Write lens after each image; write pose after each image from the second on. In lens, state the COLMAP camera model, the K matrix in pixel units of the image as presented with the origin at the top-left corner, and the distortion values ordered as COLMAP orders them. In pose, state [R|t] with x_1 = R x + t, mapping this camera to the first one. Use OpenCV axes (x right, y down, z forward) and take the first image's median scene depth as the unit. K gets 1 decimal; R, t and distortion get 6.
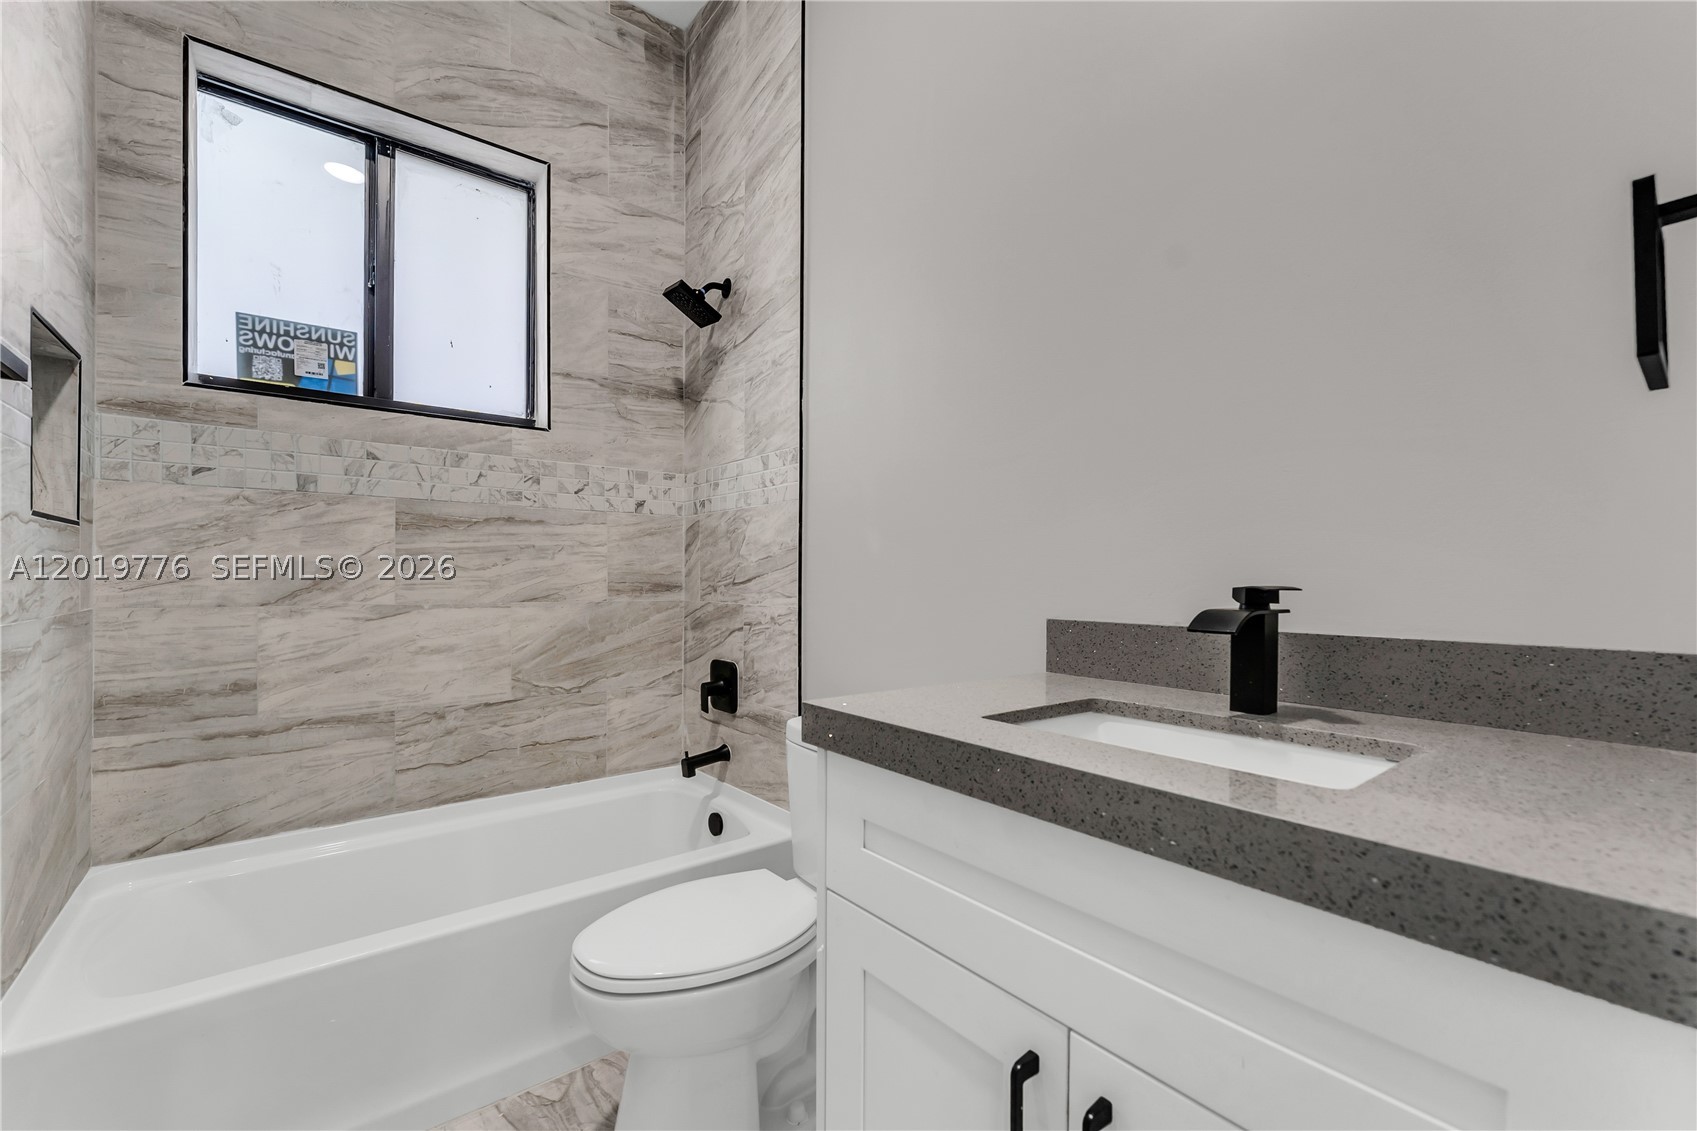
lens RADIAL K [[695.2, 0, 841.1], [0, 695.2, 568.7], [0, 0, 1]] dist [-0.001011, 0.000360]
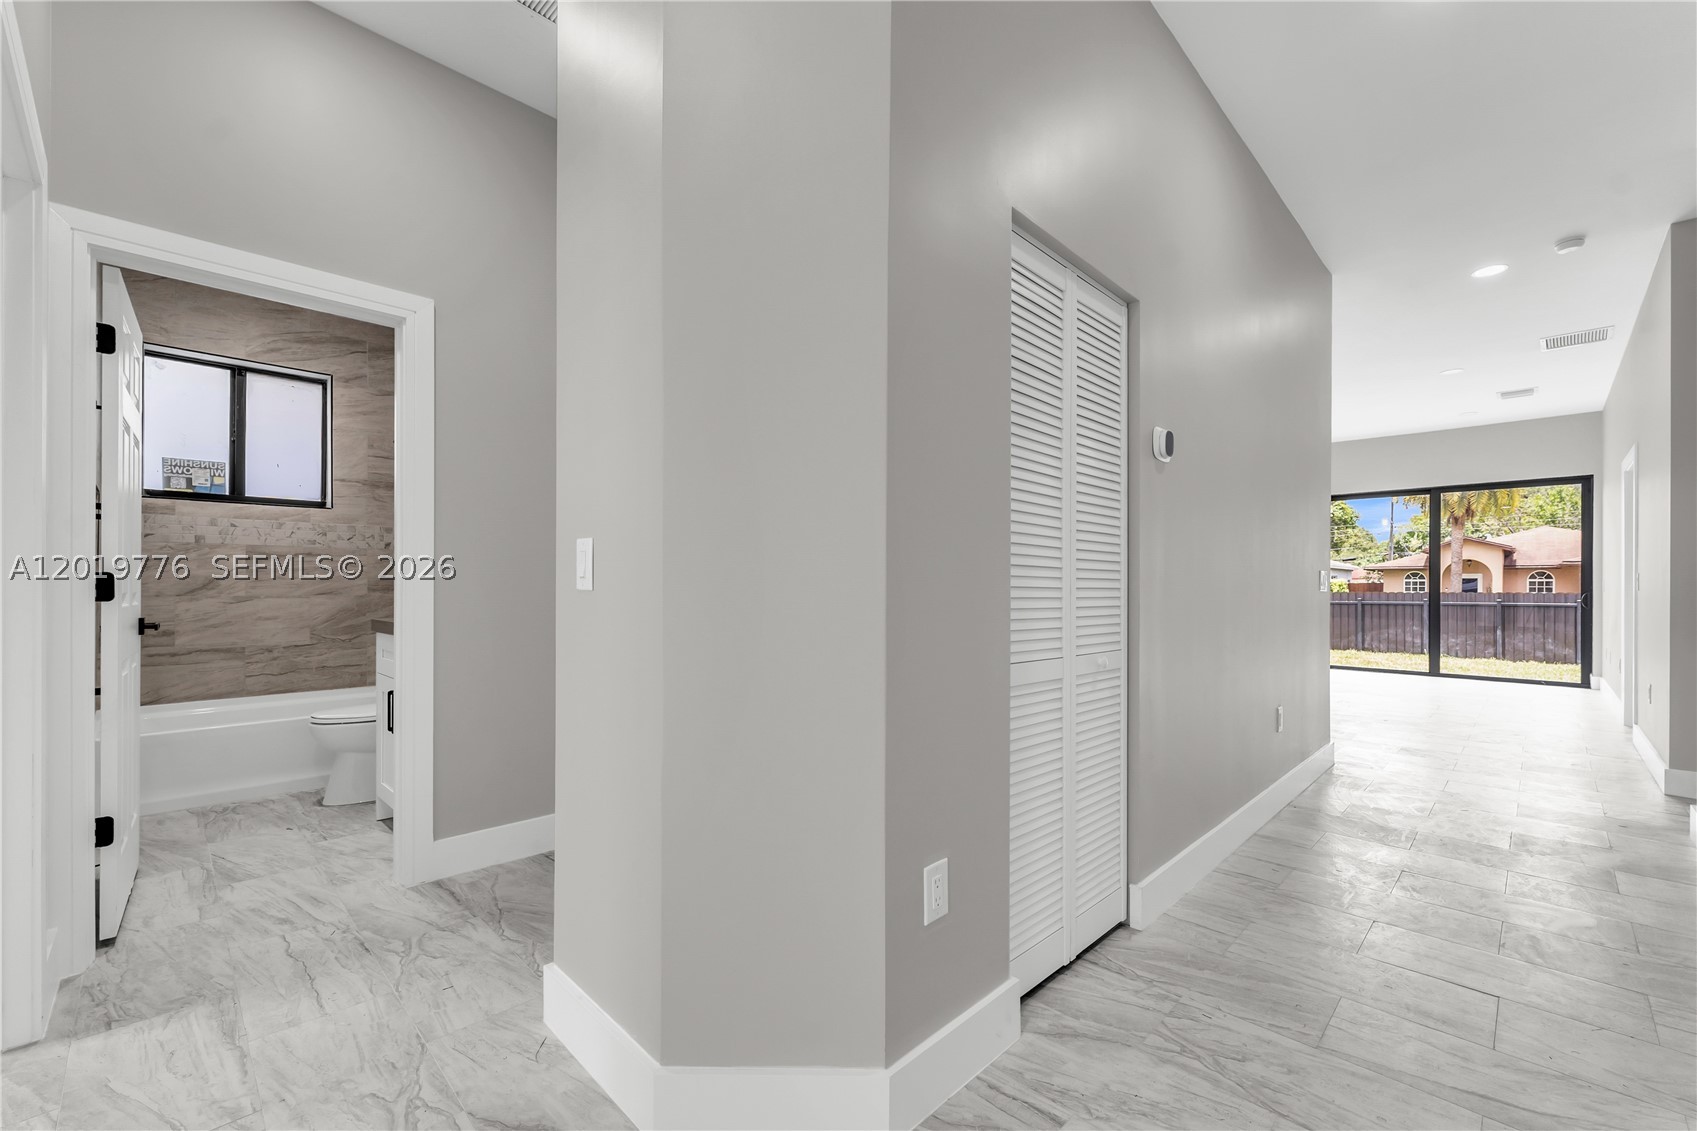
lens RADIAL K [[695.2, 0, 846.7], [0, 695.2, 571.4], [0, 0, 1]] dist [-0.001011, 0.000360]
pose [[0.991945, 0.004874, 0.126576, 0.864621], [-0.005185, 0.999984, 0.002127, -0.035373], [-0.126563, -0.002766, 0.991955, -1.268233]]
